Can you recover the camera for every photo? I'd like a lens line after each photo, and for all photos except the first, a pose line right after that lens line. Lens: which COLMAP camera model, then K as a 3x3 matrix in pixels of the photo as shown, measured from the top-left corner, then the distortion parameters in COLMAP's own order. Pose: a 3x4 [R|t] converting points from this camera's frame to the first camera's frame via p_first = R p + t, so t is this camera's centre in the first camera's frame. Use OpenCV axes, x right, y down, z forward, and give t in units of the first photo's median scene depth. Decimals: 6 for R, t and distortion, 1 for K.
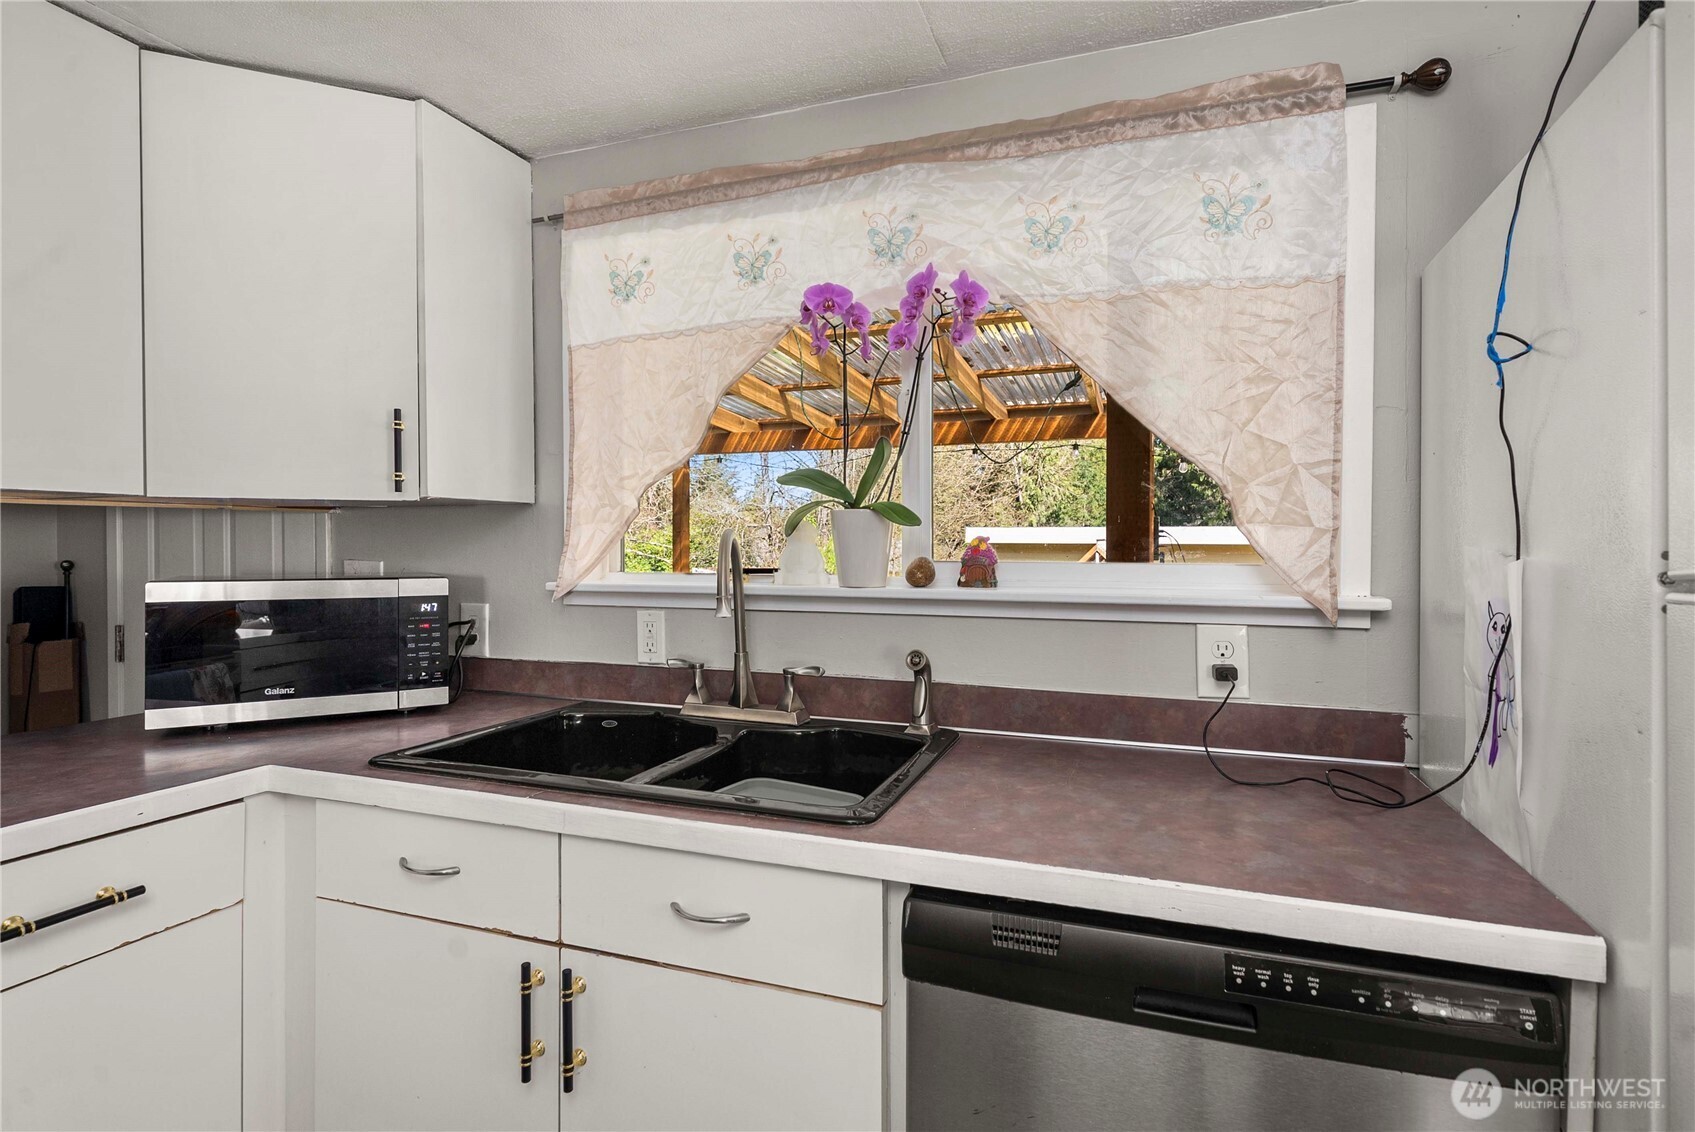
lens RADIAL K [[861.4, 0, 846.7], [0, 861.4, 542.5], [0, 0, 1]] dist [0.000229, -0.000467]
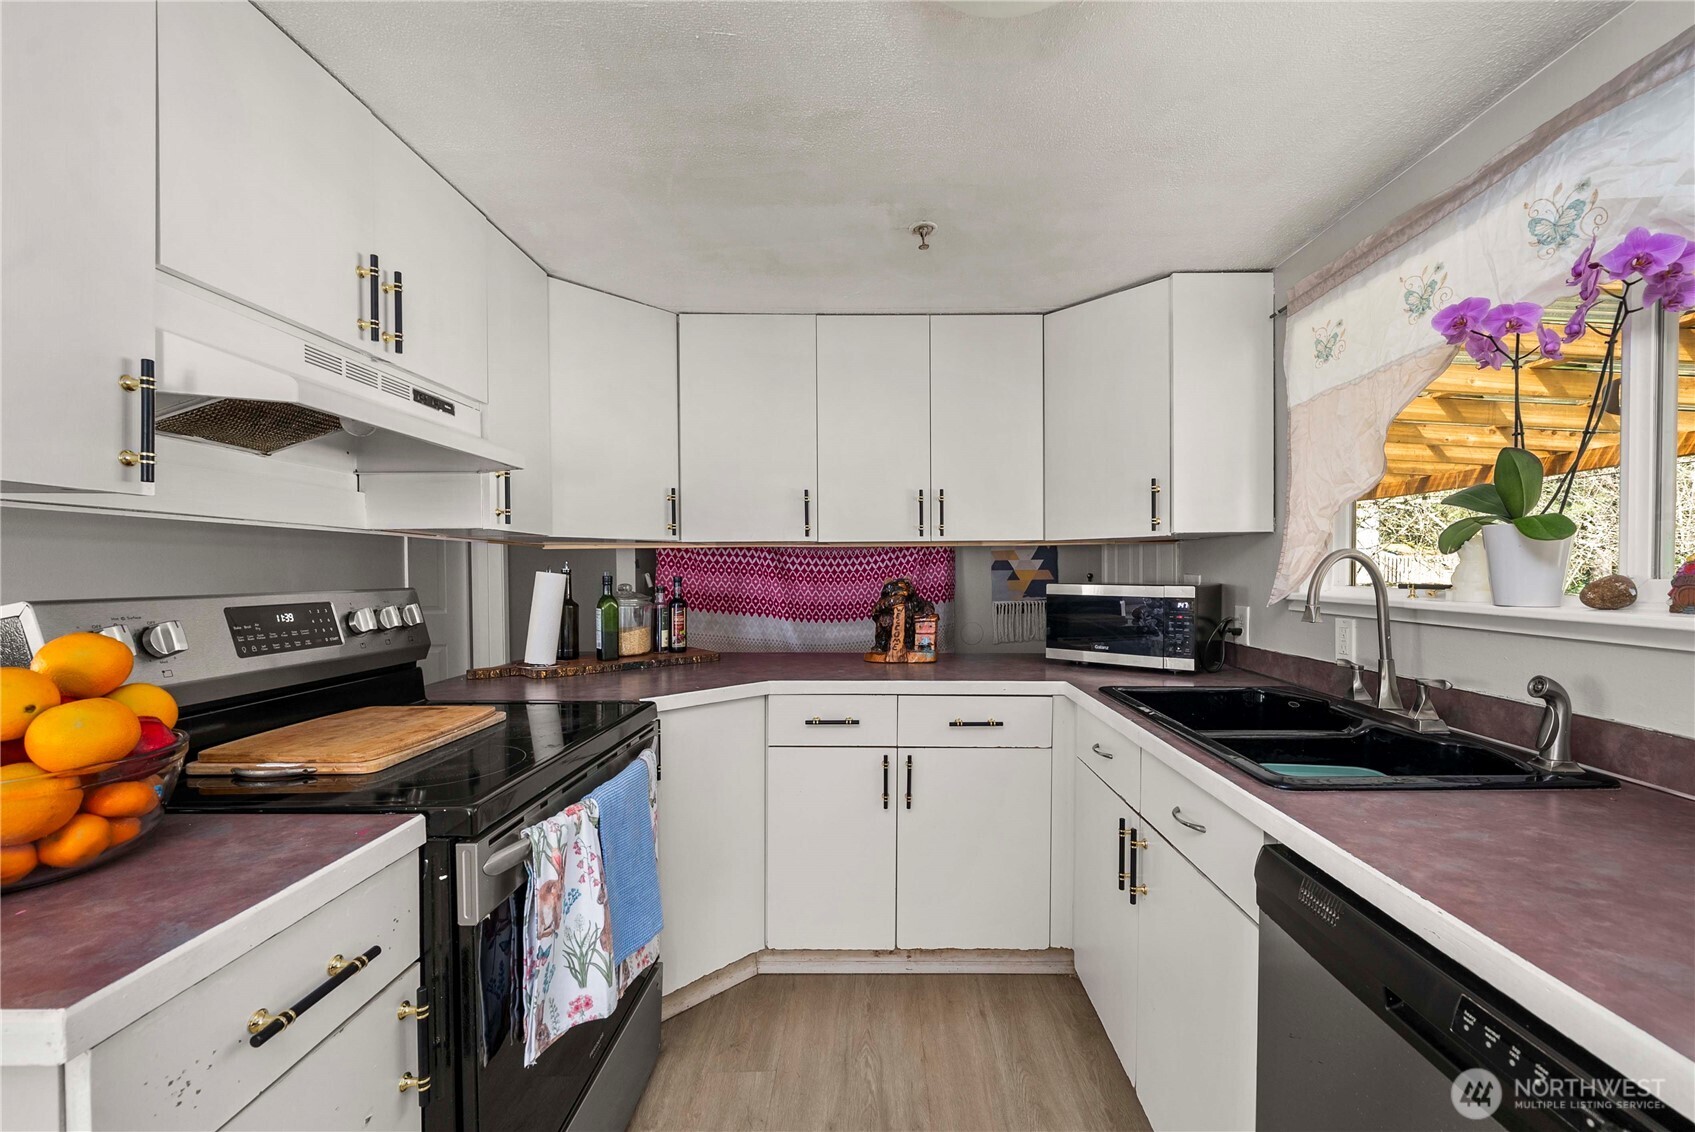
lens RADIAL K [[666.0, 0, 847.5], [0, 666.0, 566.0], [0, 0, 1]] dist [0.001528, -0.000235]
pose [[0.320090, -0.003365, -0.947381, 0.467767], [0.008832, 0.999961, -0.000567, 0.001994], [0.947346, -0.008186, 0.320108, 0.070349]]
